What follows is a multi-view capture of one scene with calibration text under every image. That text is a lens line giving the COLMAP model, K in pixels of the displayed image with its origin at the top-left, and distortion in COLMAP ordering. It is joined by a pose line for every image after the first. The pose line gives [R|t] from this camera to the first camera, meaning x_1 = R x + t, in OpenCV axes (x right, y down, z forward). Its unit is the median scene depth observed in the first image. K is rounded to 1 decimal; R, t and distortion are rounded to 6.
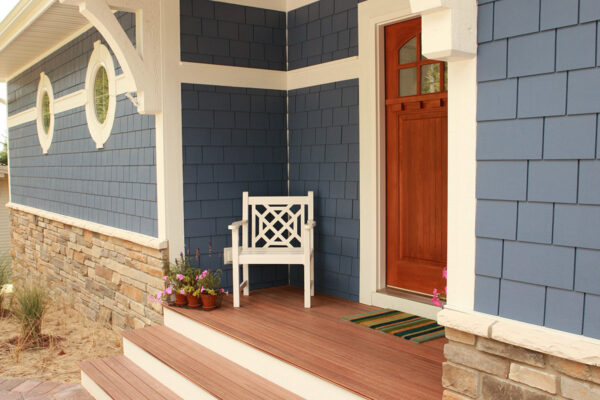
lens RADIAL K [[616.9, 0, 300.4], [0, 616.9, 201.2], [0, 0, 1]] dist [-0.000640, 0.000000]
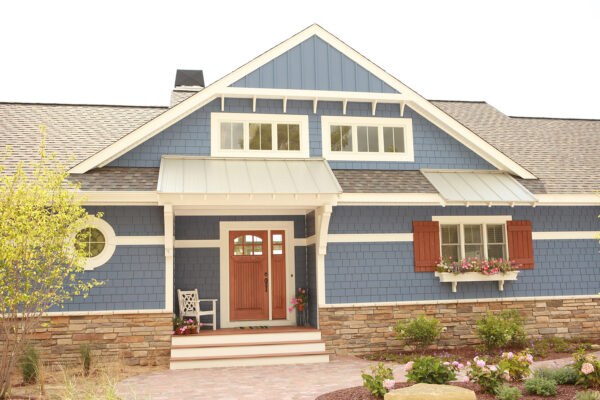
lens RADIAL K [[603.6, 0, 299.7], [0, 603.6, 200.1], [0, 0, 1]] dist [-0.011606, 0.000000]
pose [[0.428051, 0.111370, 0.896866, -2.091987], [0.071134, 0.985147, -0.156283, 0.044274], [-0.900951, 0.130695, 0.413771, -0.474653]]
